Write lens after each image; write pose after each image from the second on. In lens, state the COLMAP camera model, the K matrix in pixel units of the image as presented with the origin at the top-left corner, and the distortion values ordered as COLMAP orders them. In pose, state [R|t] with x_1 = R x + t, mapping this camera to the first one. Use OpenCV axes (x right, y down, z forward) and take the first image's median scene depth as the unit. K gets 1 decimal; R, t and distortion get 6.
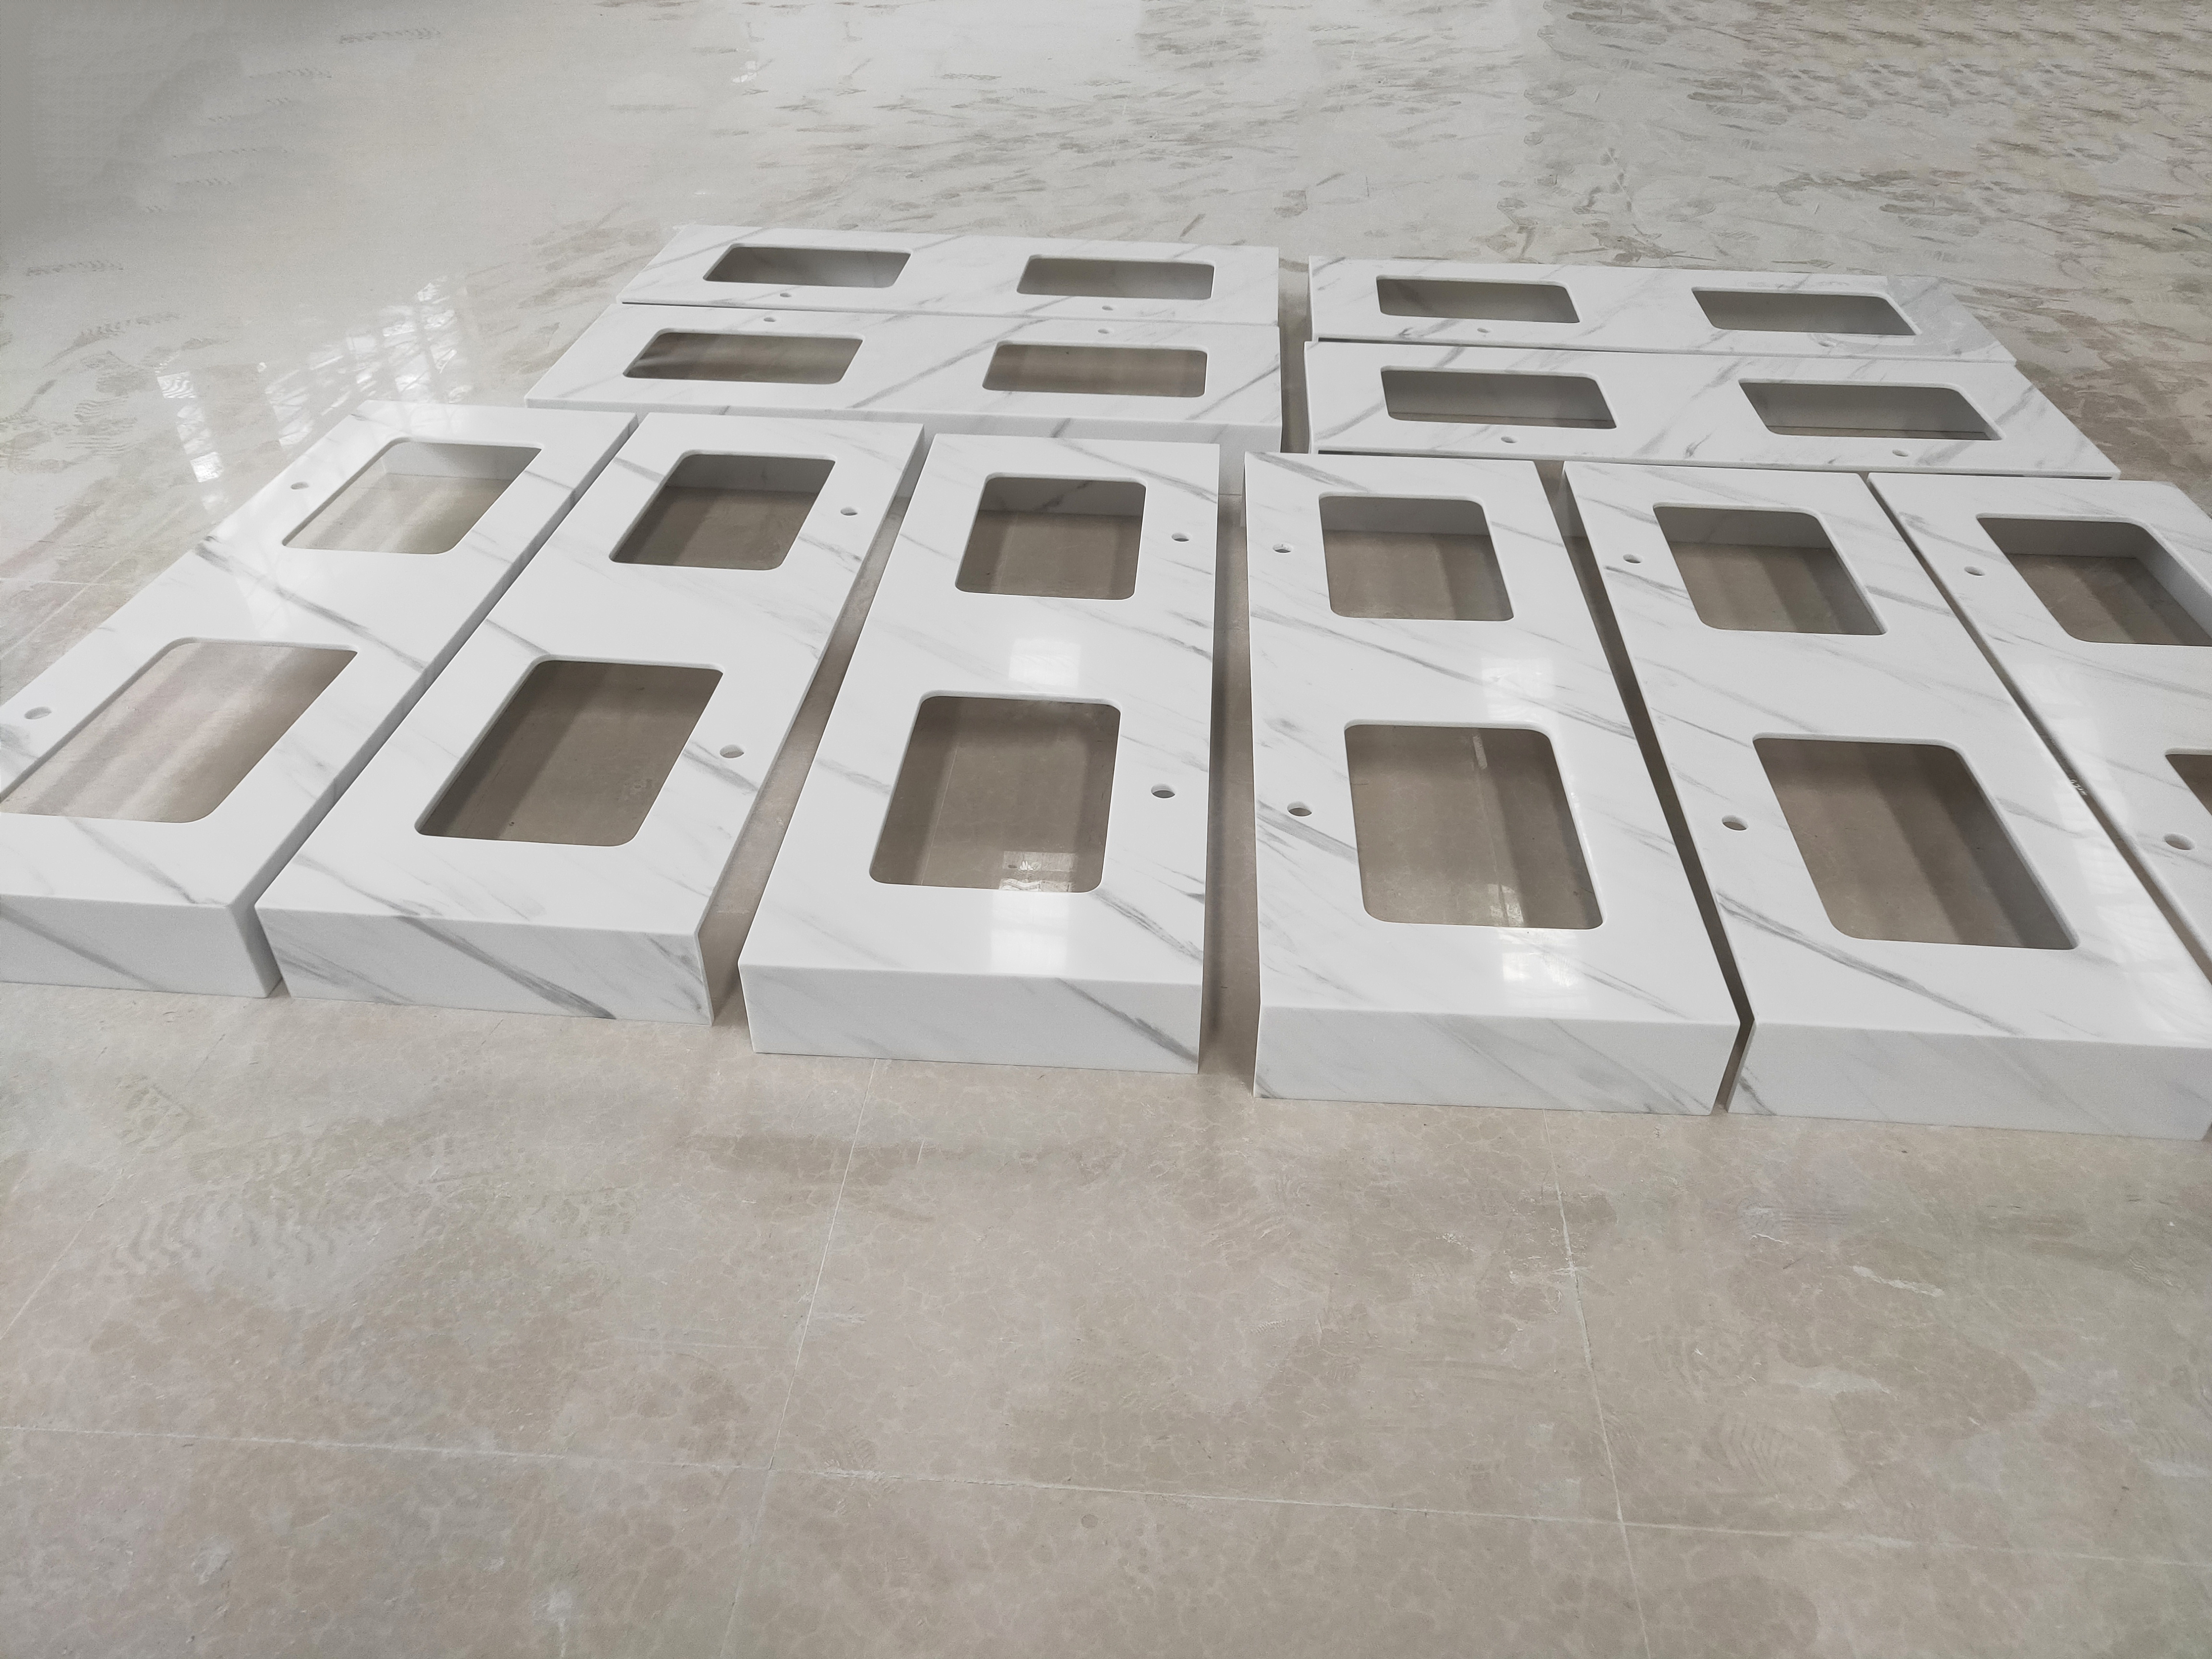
lens RADIAL K [[1568.5, 0, 1150.5], [0, 1568.5, 829.5], [0, 0, 1]] dist [0.006597, 0.003553]
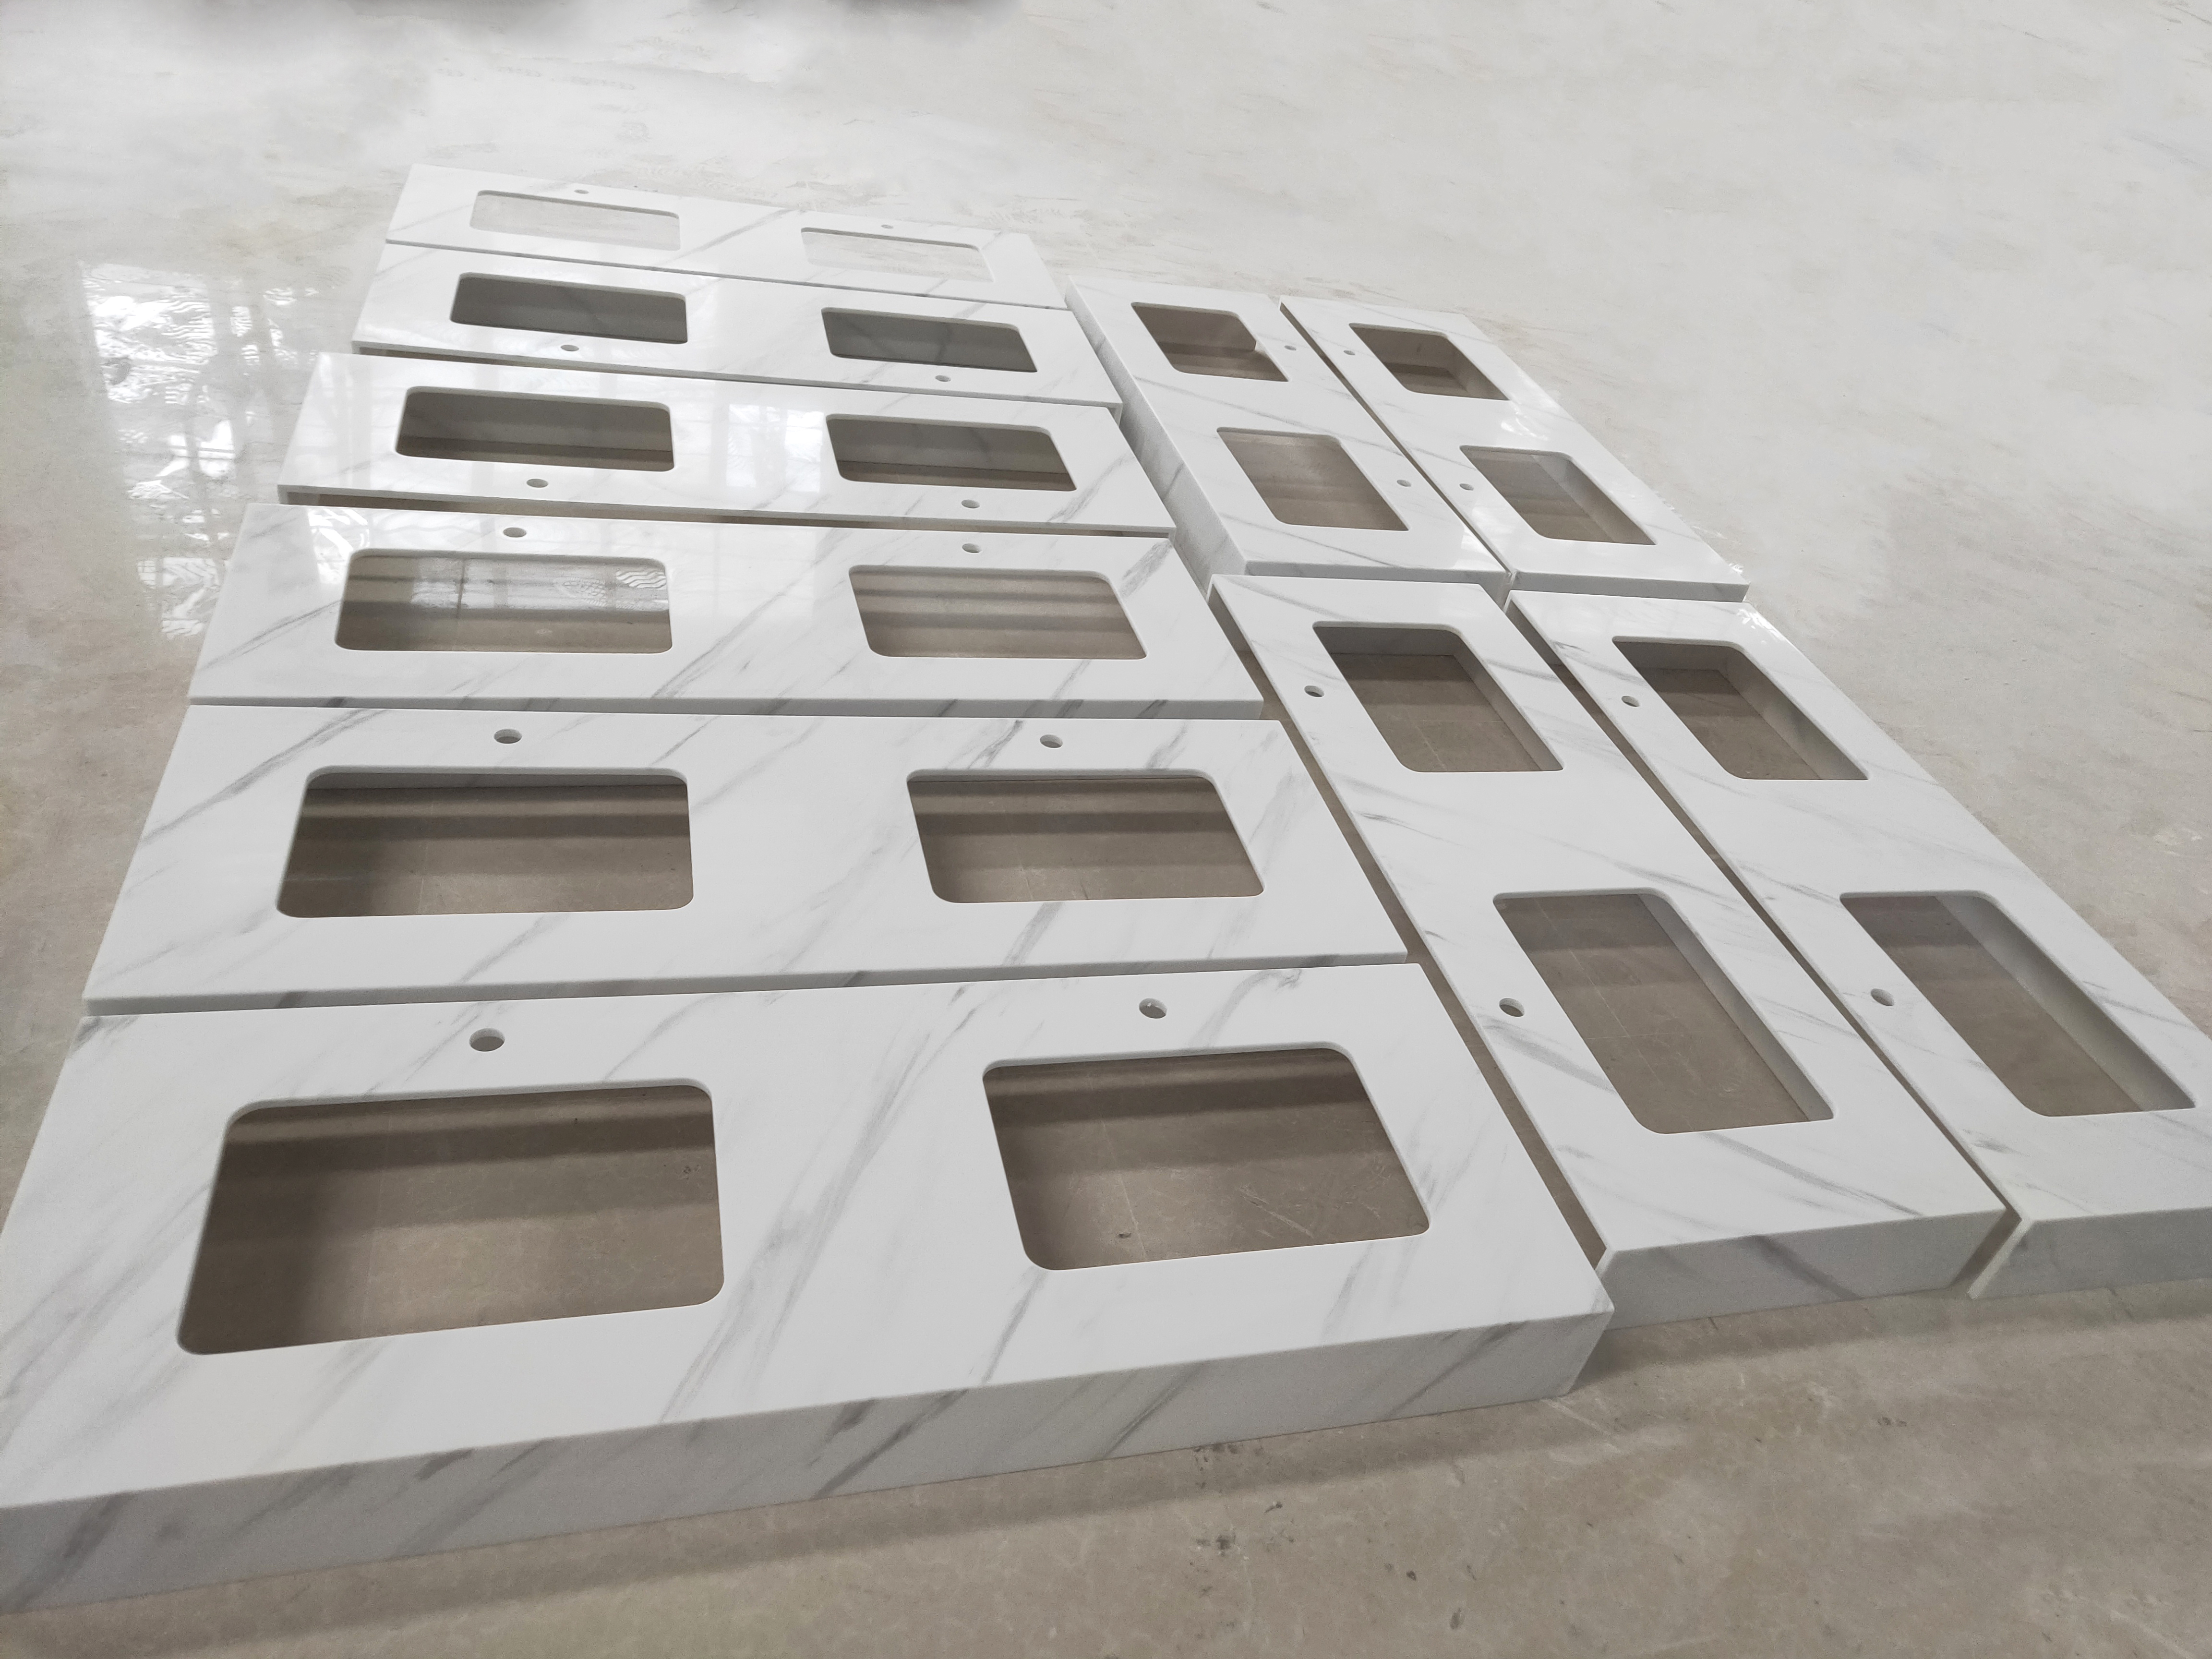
lens RADIAL K [[1568.5, 0, 1150.5], [0, 1568.5, 829.5], [0, 0, 1]] dist [0.006597, 0.003553]
pose [[0.313537, 0.599418, -0.736473, 0.866195], [-0.708336, 0.664177, 0.239018, -0.337108], [0.632420, 0.446729, 0.632833, 0.439045]]
